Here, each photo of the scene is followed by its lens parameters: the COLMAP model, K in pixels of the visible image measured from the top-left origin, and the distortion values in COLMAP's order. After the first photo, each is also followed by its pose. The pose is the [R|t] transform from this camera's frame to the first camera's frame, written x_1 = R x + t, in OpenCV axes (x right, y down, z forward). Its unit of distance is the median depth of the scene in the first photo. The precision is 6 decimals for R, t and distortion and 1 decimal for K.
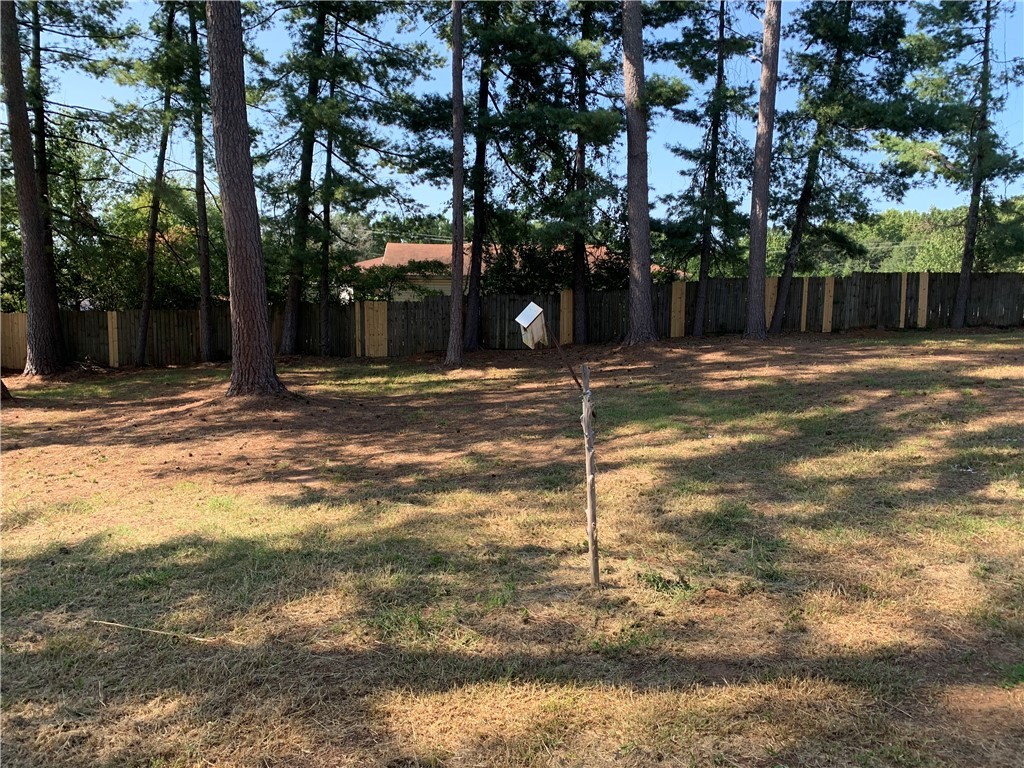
lens RADIAL K [[785.9, 0, 512.0], [0, 785.9, 384.0], [0, 0, 1]] dist [0.102023, -0.154269]
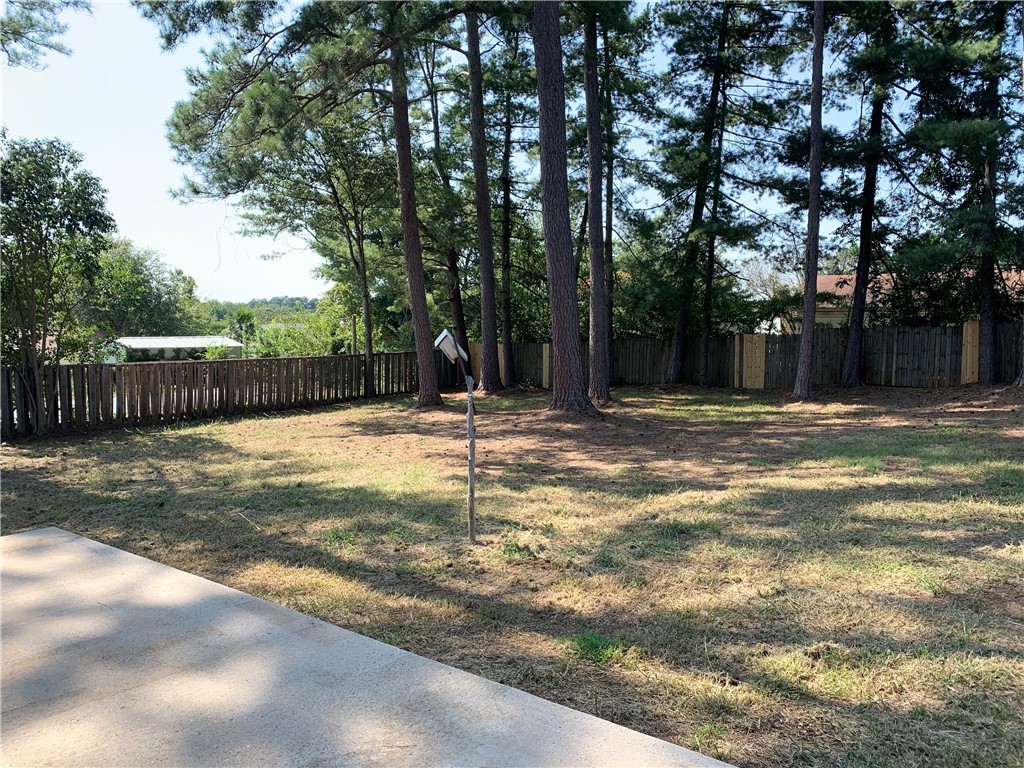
lens RADIAL K [[785.9, 0, 512.0], [0, 785.9, 384.0], [0, 0, 1]] dist [0.102023, -0.154269]
pose [[0.789027, 0.039716, -0.613073, 0.225603], [-0.067259, 0.997494, -0.021942, 0.003588], [0.610666, 0.058547, 0.789721, -0.004151]]
